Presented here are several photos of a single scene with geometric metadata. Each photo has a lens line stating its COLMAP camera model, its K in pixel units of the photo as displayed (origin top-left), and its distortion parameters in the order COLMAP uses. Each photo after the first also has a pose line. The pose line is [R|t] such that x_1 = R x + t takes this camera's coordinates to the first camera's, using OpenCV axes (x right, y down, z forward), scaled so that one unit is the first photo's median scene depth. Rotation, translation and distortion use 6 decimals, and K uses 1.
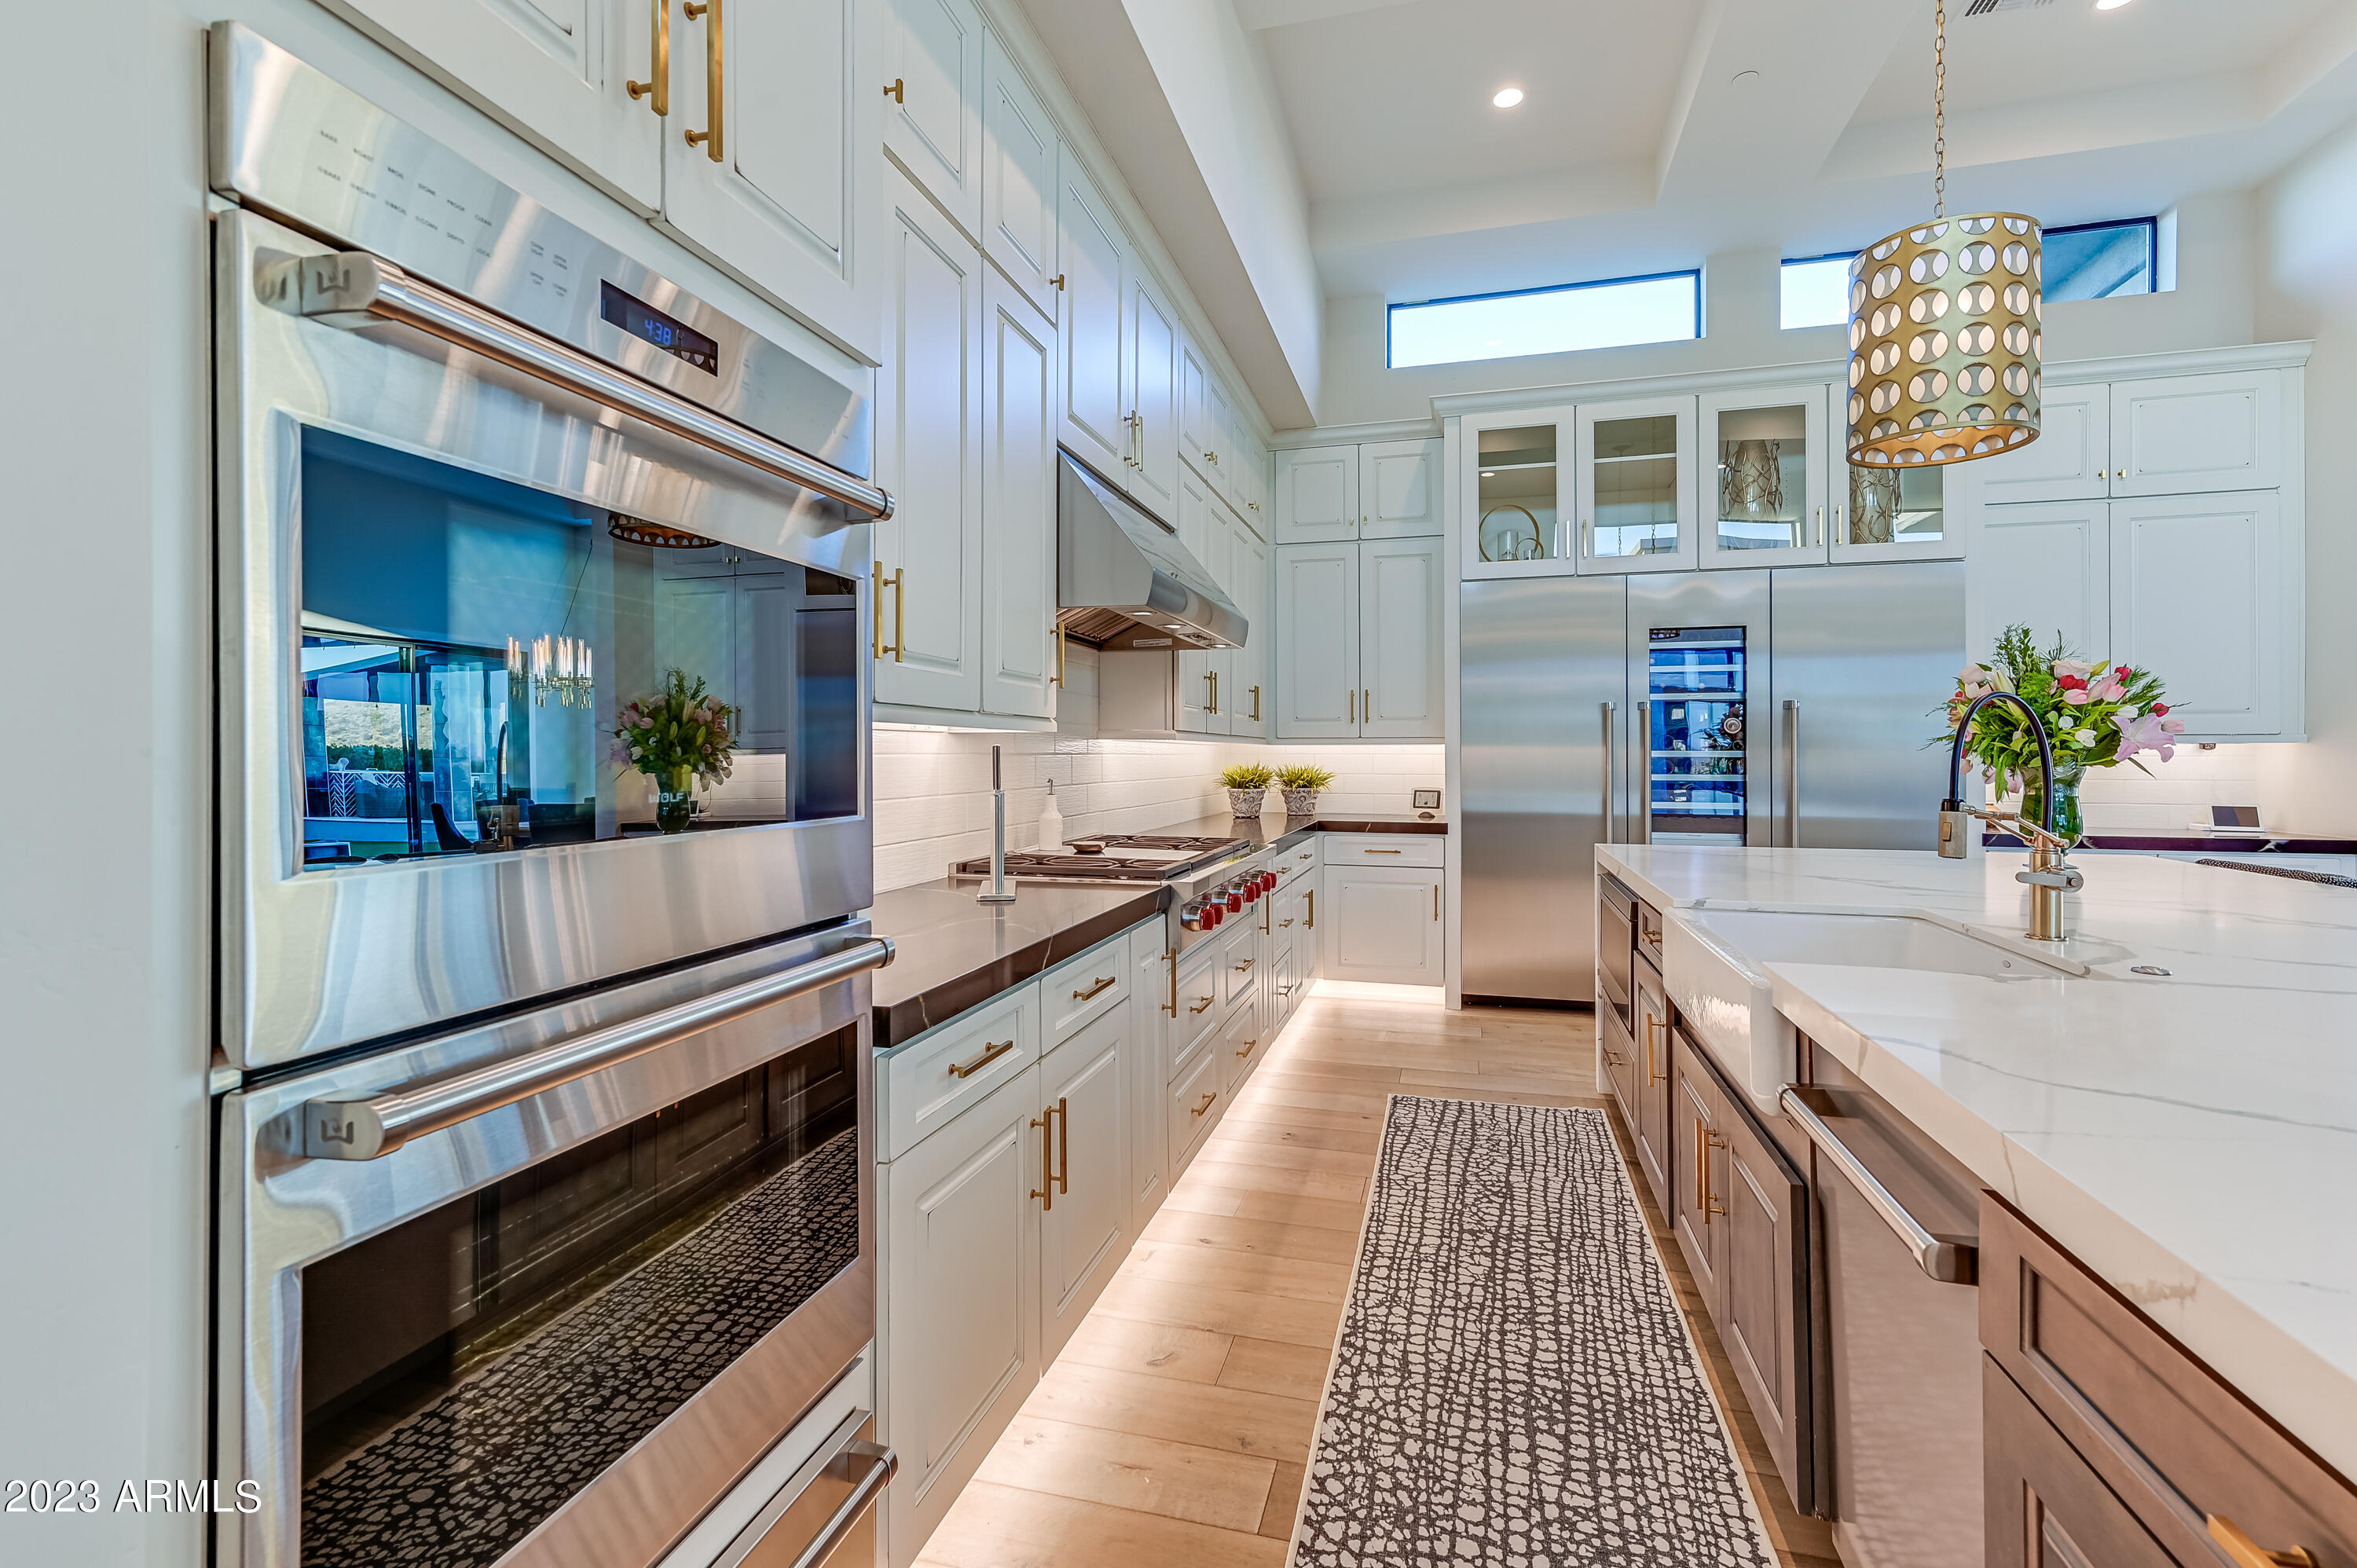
lens RADIAL K [[1046.8, 0, 1171.8], [0, 1046.8, 752.5], [0, 0, 1]] dist [0.015104, -0.000297]
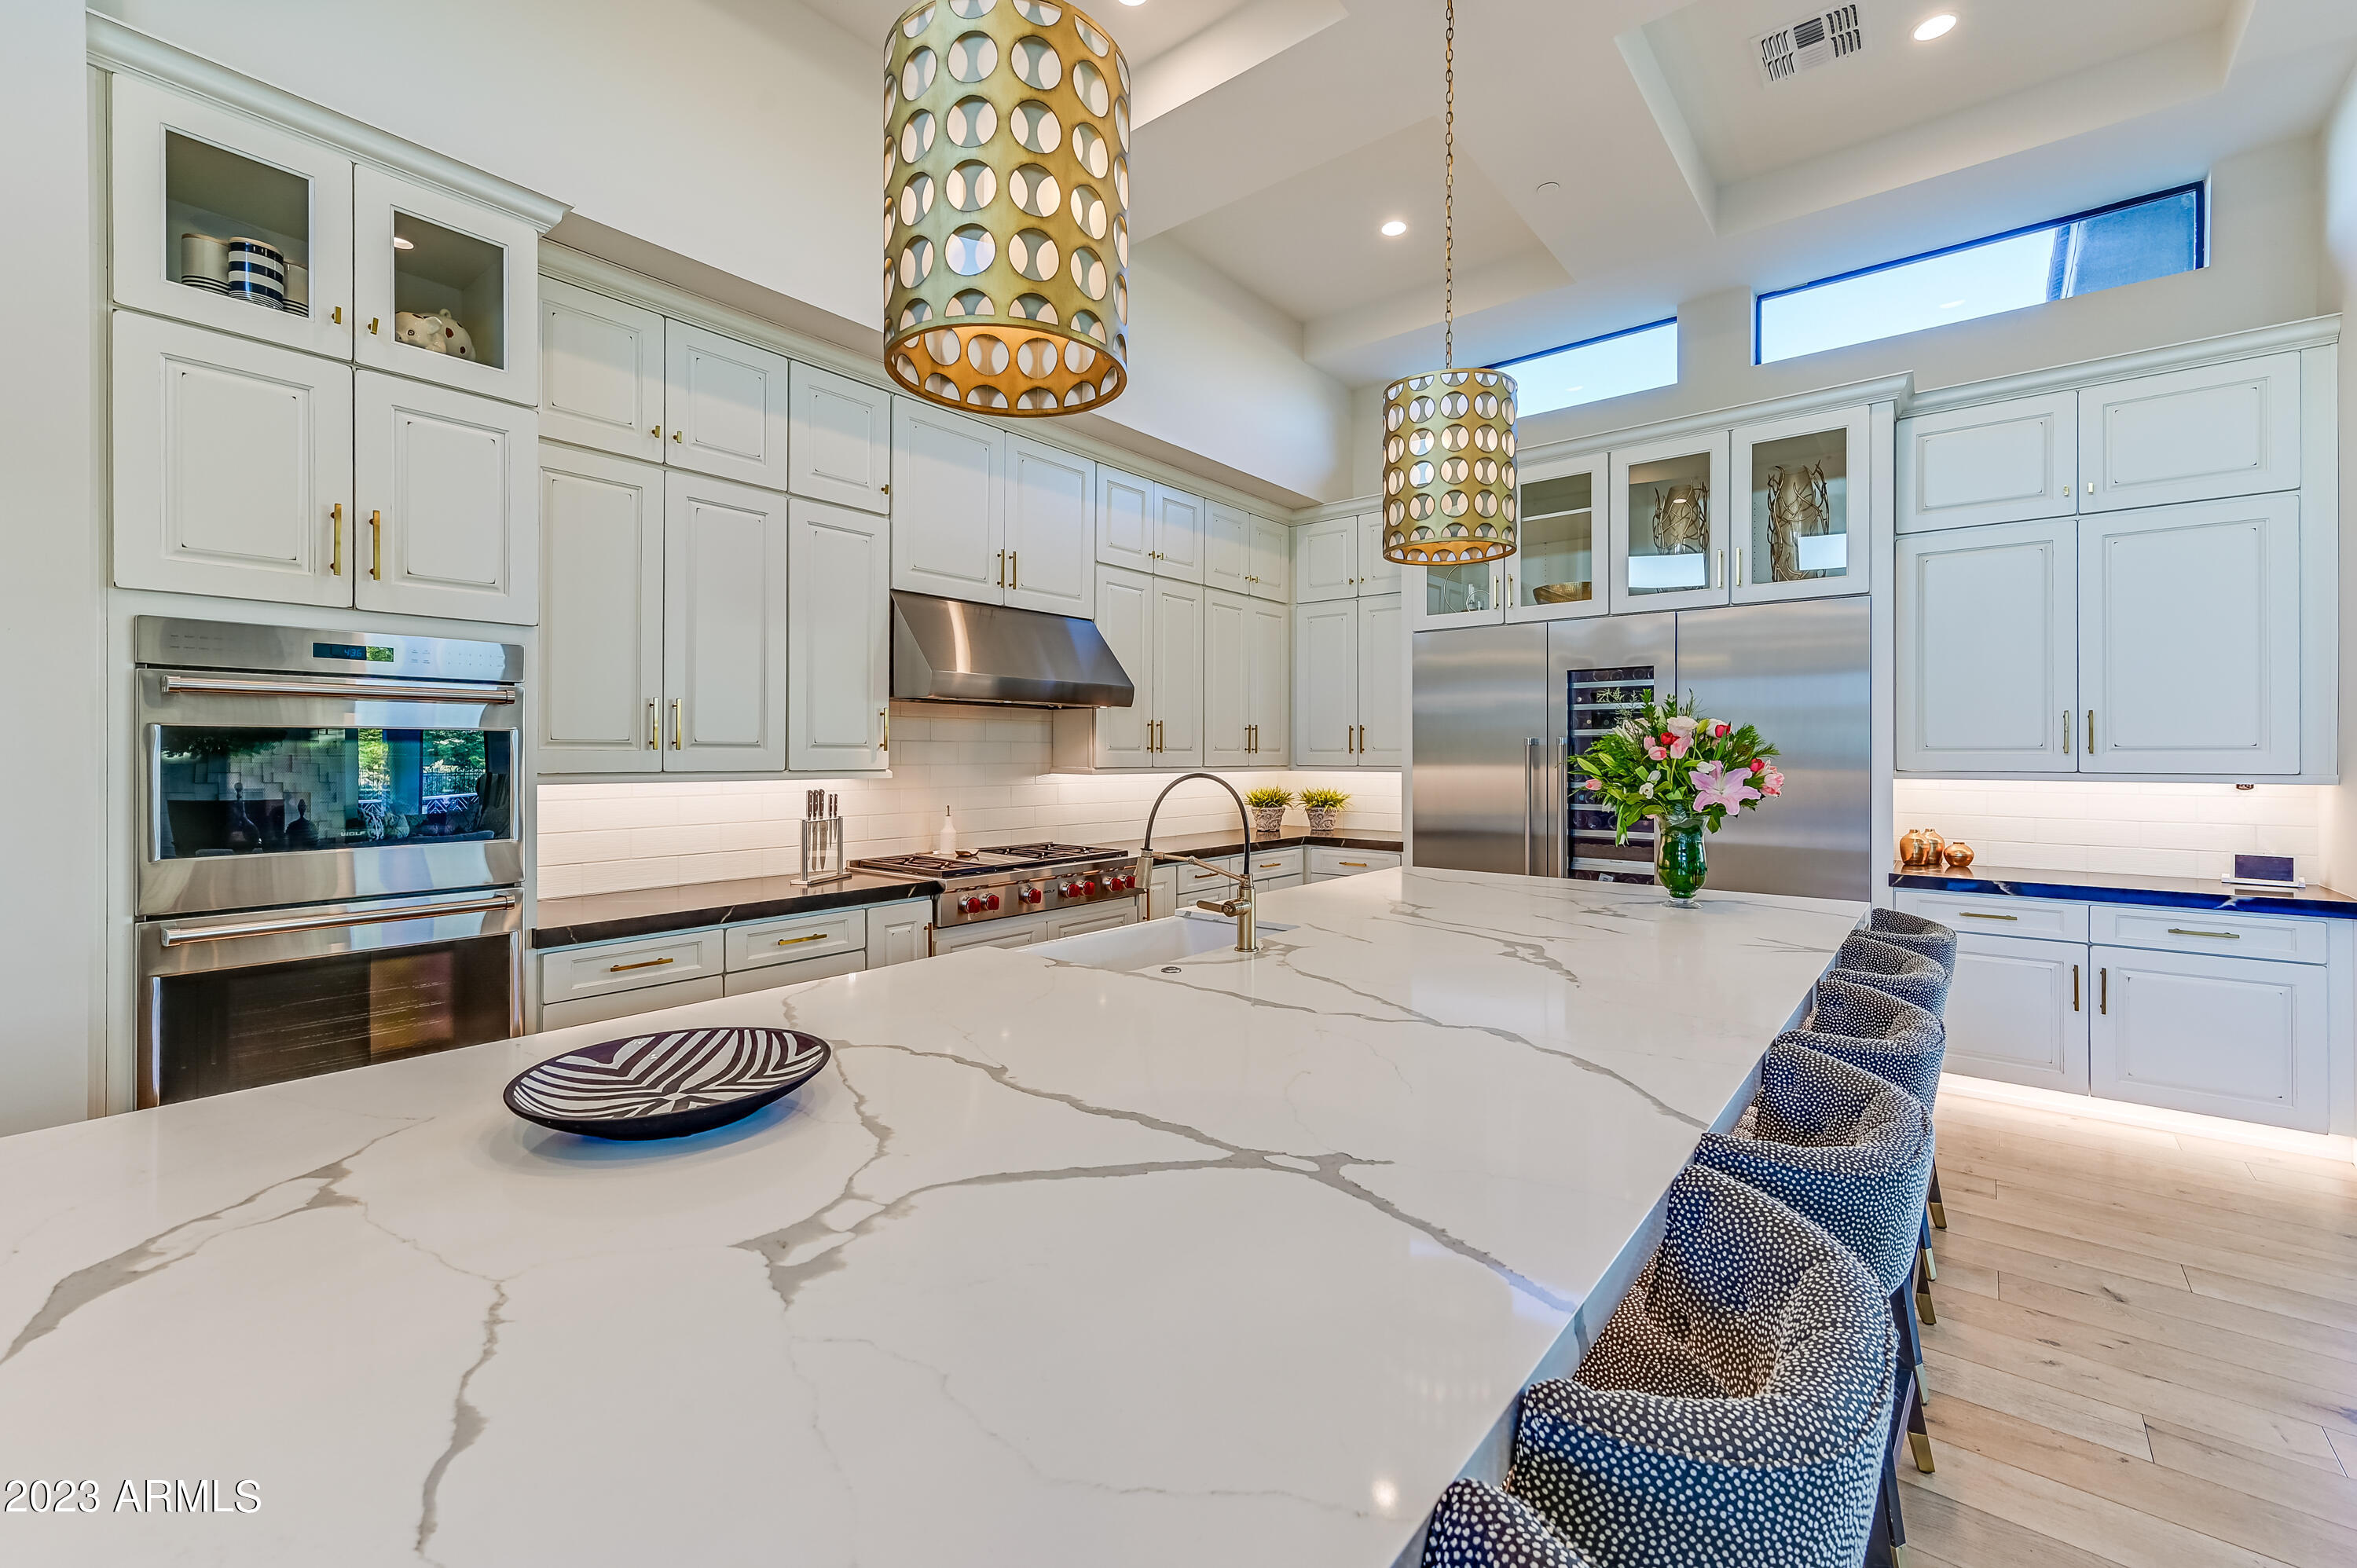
lens RADIAL K [[966.7, 0, 1180.5], [0, 966.7, 754.9], [0, 0, 1]] dist [0.010312, 0.000031]
pose [[0.917387, 0.001049, -0.397995, 0.485164], [-0.000421, 0.999999, 0.001665, -0.032094], [0.397996, -0.001360, 0.917386, -0.080607]]
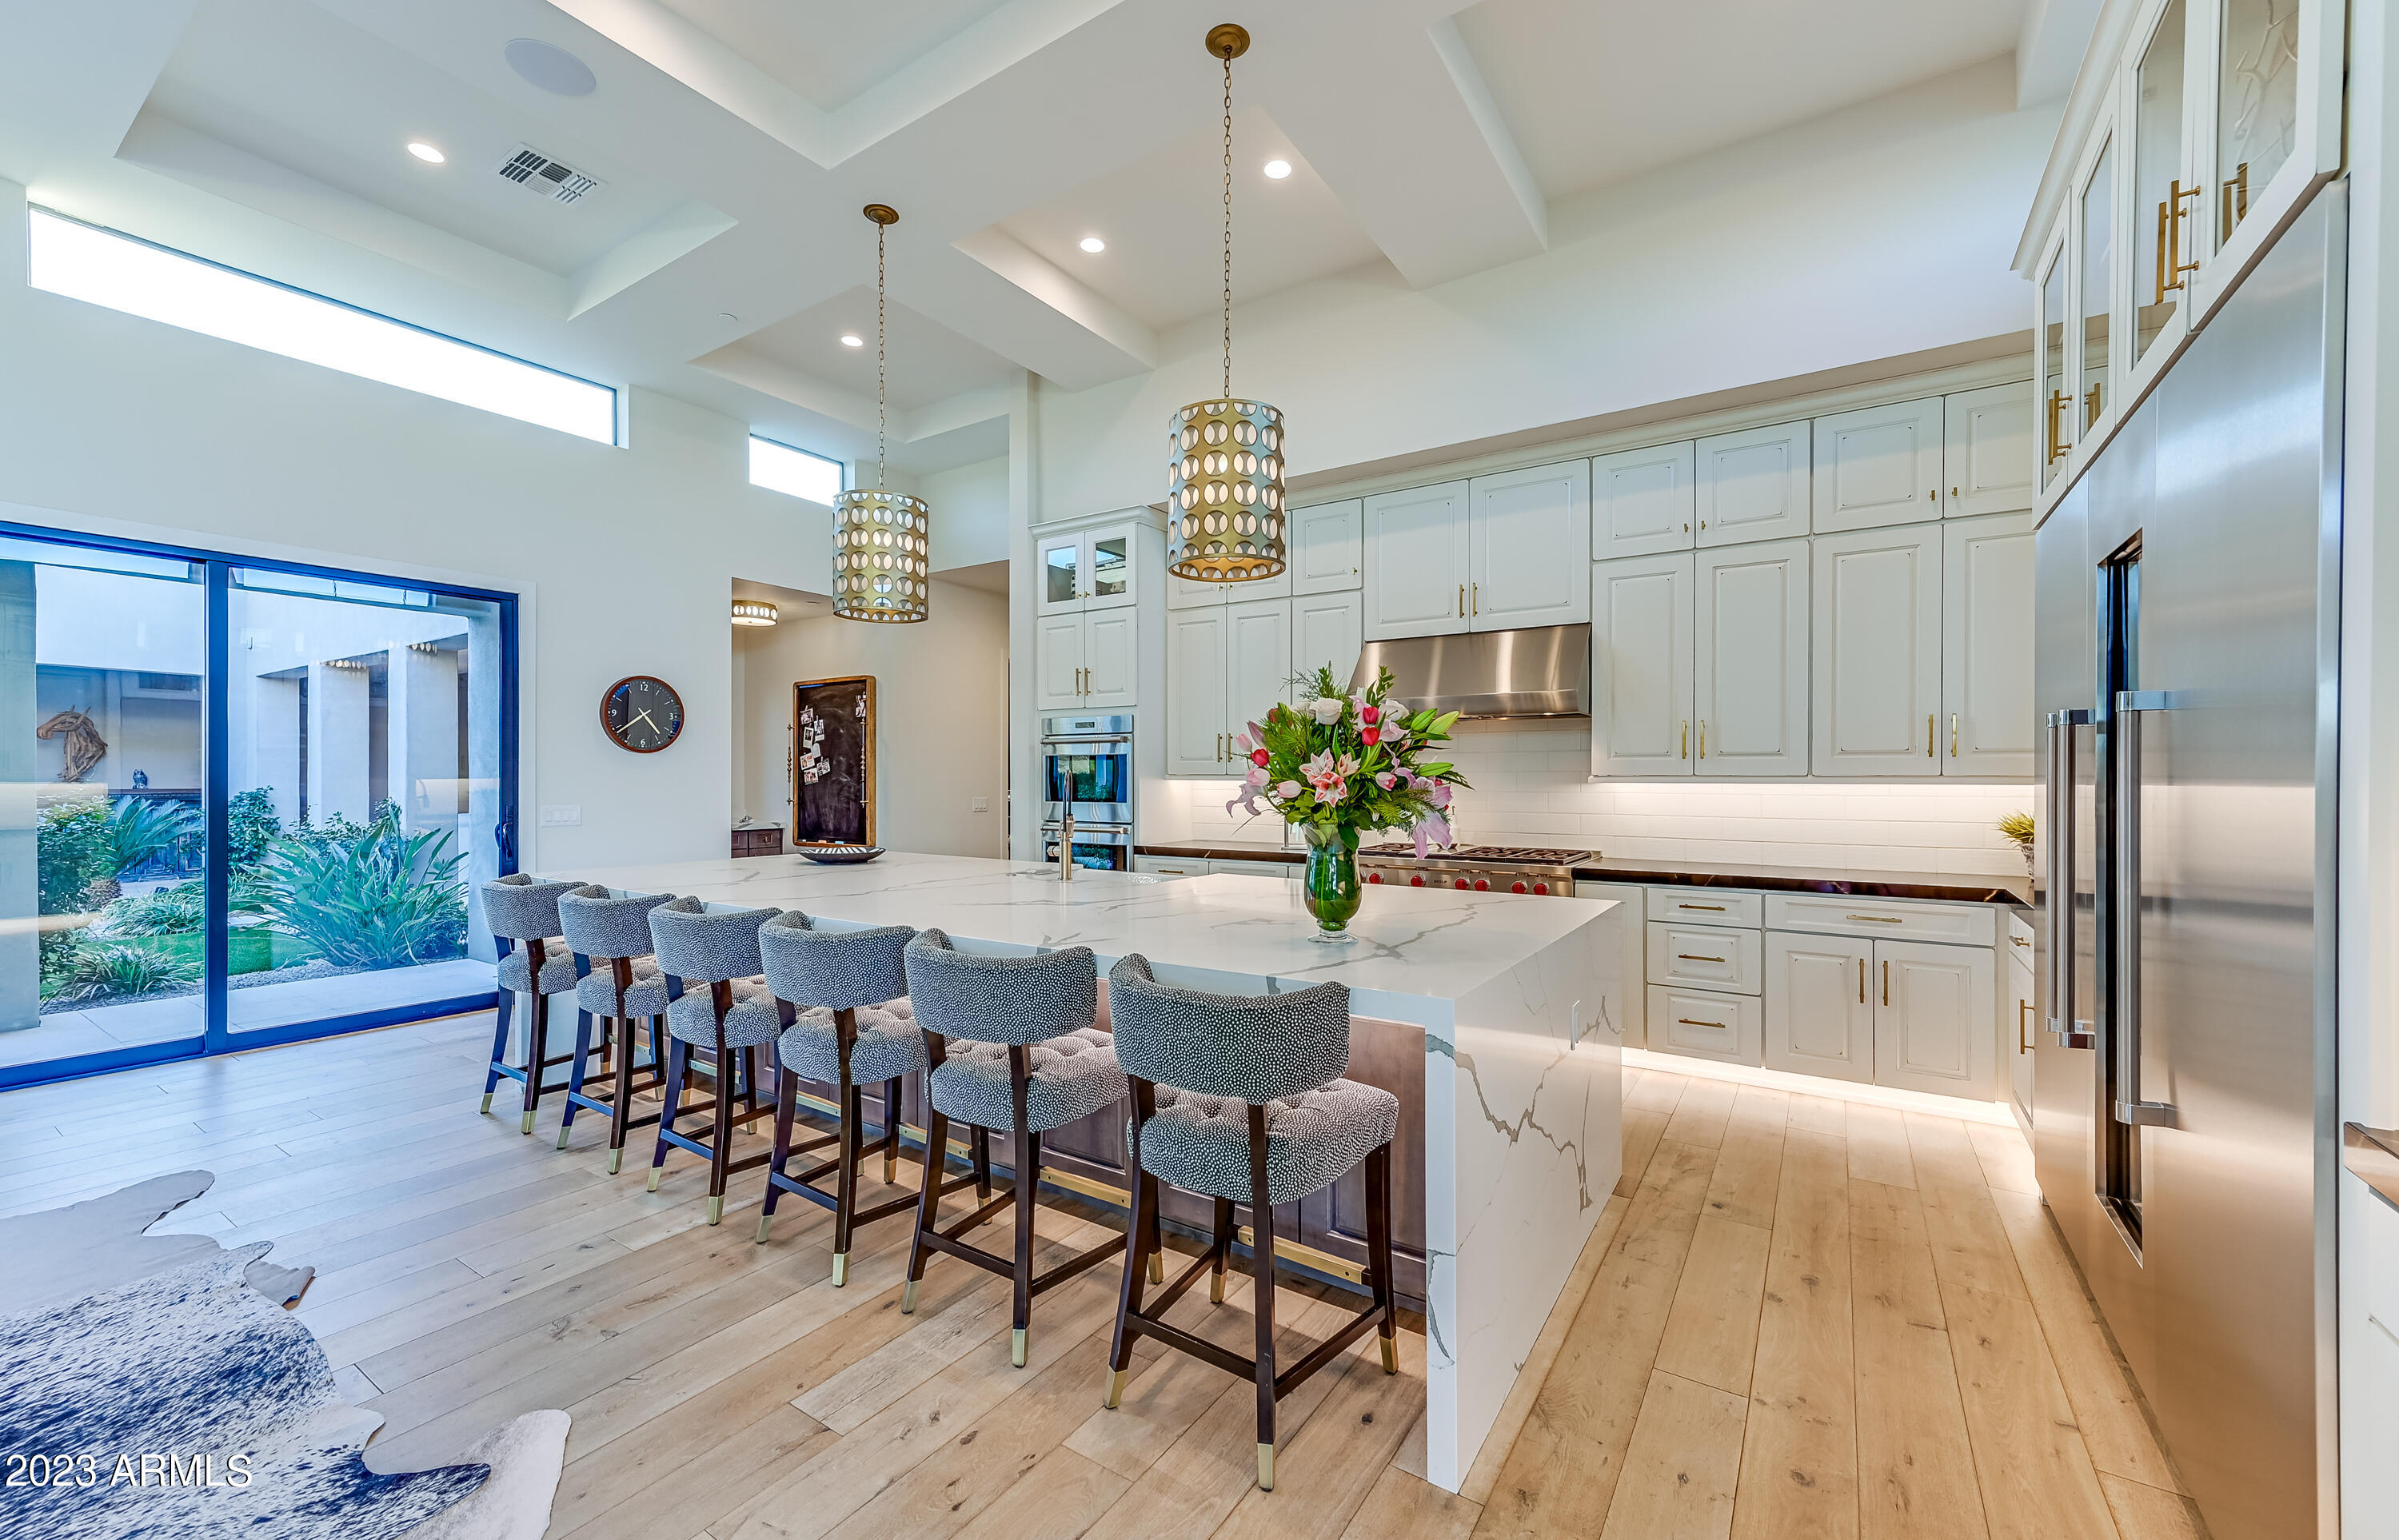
lens RADIAL K [[938.3, 0, 1212.3], [0, 938.3, 781.3], [0, 0, 1]] dist [0.011885, 0.000283]
pose [[-0.293714, 0.007841, -0.955861, 1.018985], [0.002655, 0.999969, 0.007387, -0.018935], [0.955890, -0.000368, -0.293725, 0.725210]]
